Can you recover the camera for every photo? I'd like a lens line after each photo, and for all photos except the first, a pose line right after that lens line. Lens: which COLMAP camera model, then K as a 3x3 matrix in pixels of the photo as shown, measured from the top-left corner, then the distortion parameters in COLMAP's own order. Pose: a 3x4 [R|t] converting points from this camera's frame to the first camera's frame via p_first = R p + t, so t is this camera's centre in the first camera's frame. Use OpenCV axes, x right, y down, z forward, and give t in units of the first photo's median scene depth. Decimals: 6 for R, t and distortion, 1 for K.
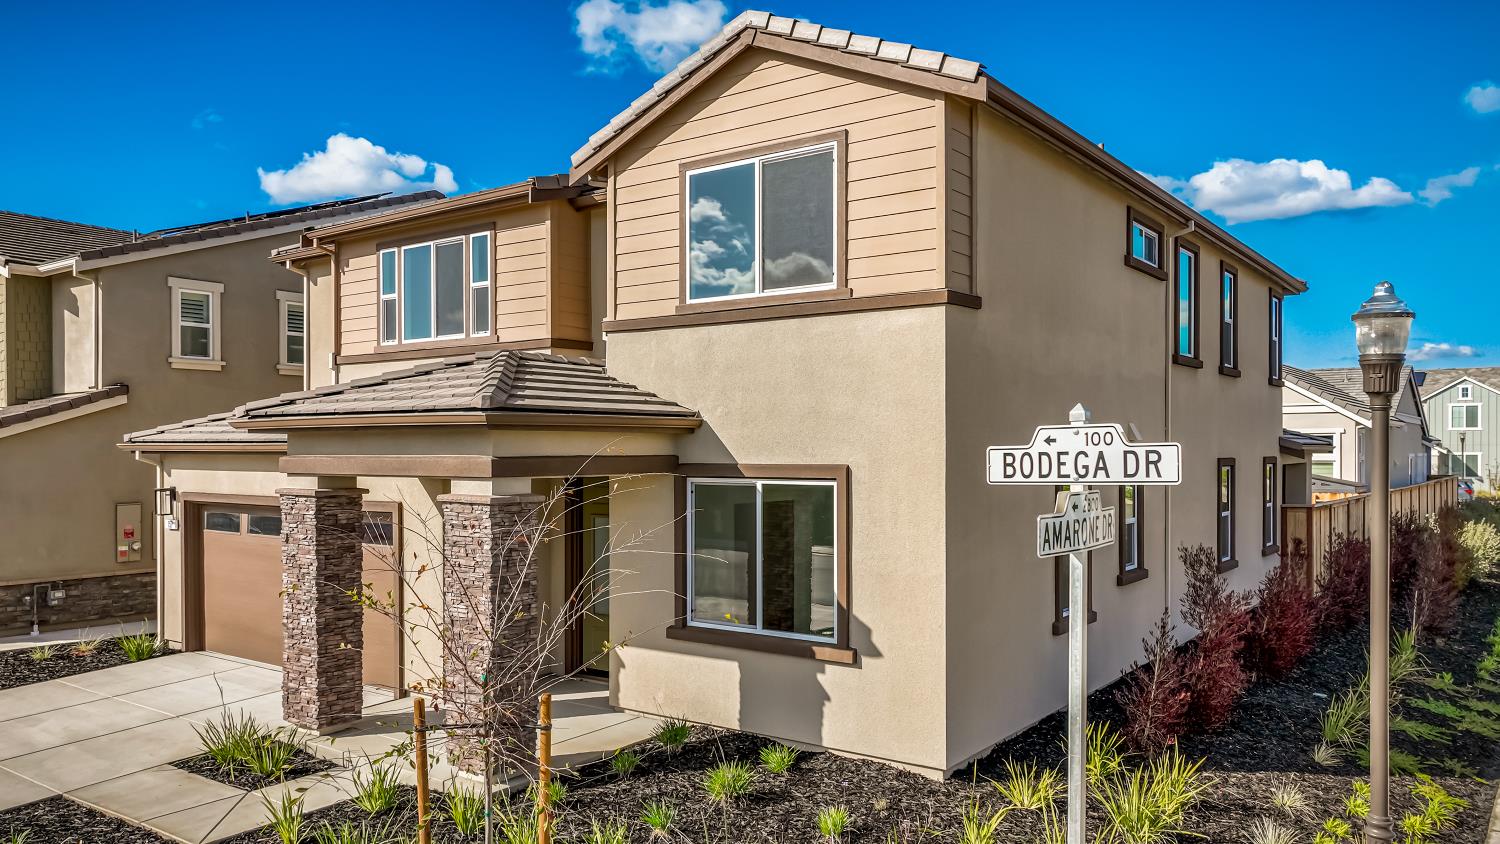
lens RADIAL K [[1072.6, 0, 753.6], [0, 1072.6, 456.0], [0, 0, 1]] dist [0.003496, 0.003018]
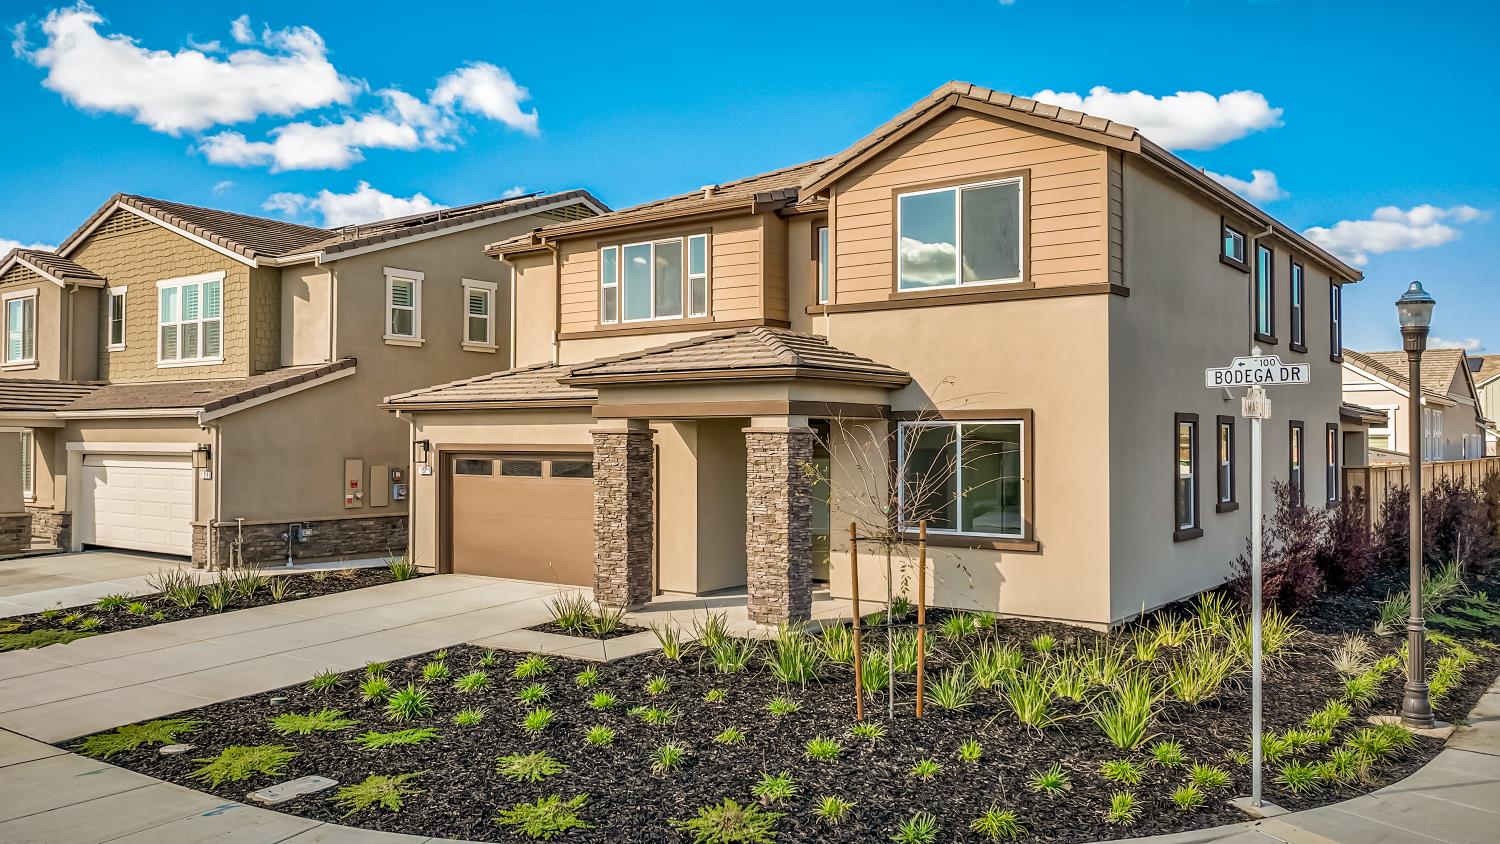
lens RADIAL K [[1170.9, 0, 728.4], [0, 1170.9, 420.9], [0, 0, 1]] dist [0.010886, -0.001113]
pose [[0.999828, 0.003912, -0.018109, -0.232926], [-0.004395, 0.999634, -0.026689, 0.055716], [0.017998, 0.026764, 0.999480, -0.438999]]
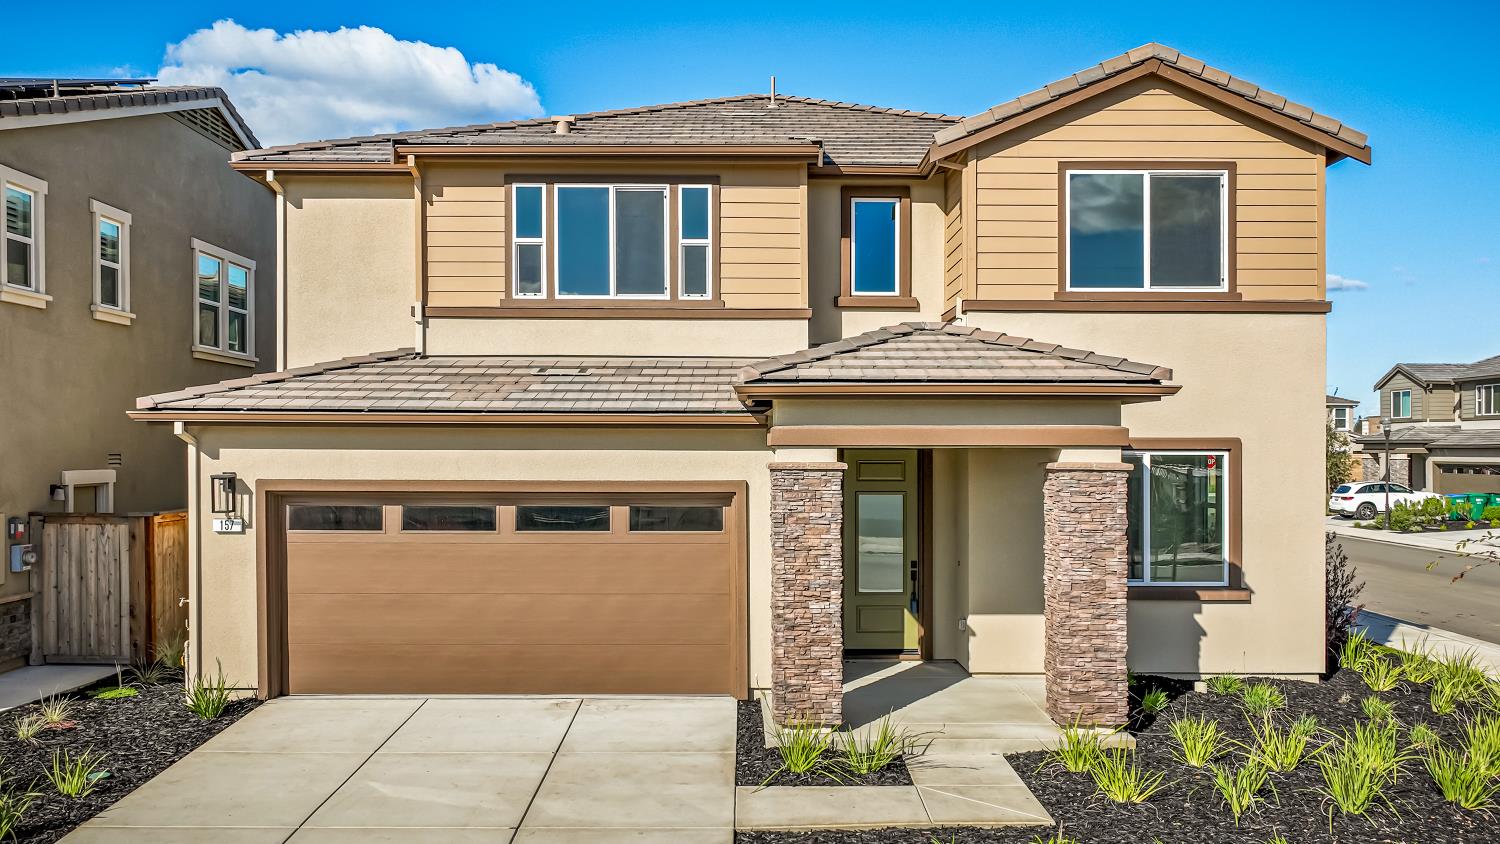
lens RADIAL K [[1182.9, 0, 750.1], [0, 1182.9, 452.3], [0, 0, 1]] dist [0.010179, 0.000191]
pose [[0.802690, -0.000548, 0.596396, -0.978612], [0.000884, 1.000000, -0.000270, 0.021027], [-0.596396, 0.000744, 0.802690, 0.210037]]
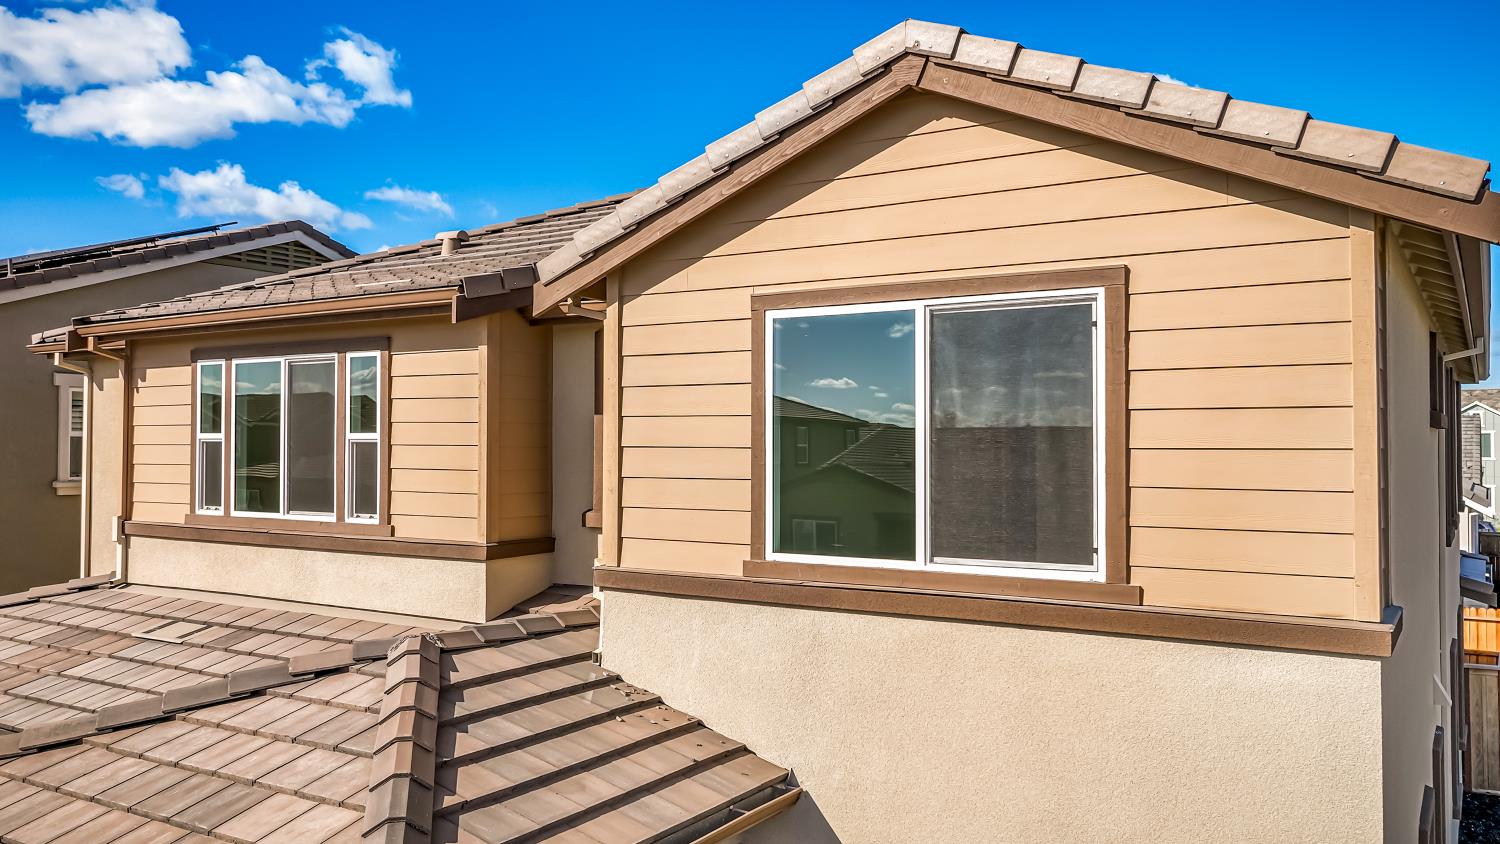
lens RADIAL K [[1170.9, 0, 728.4], [0, 1170.9, 420.9], [0, 0, 1]] dist [0.010886, -0.001113]
pose [[0.997819, 0.005357, 0.065799, -0.112364], [-0.003557, 0.999617, -0.027442, -0.182881], [-0.065921, 0.027148, 0.997455, 0.397093]]
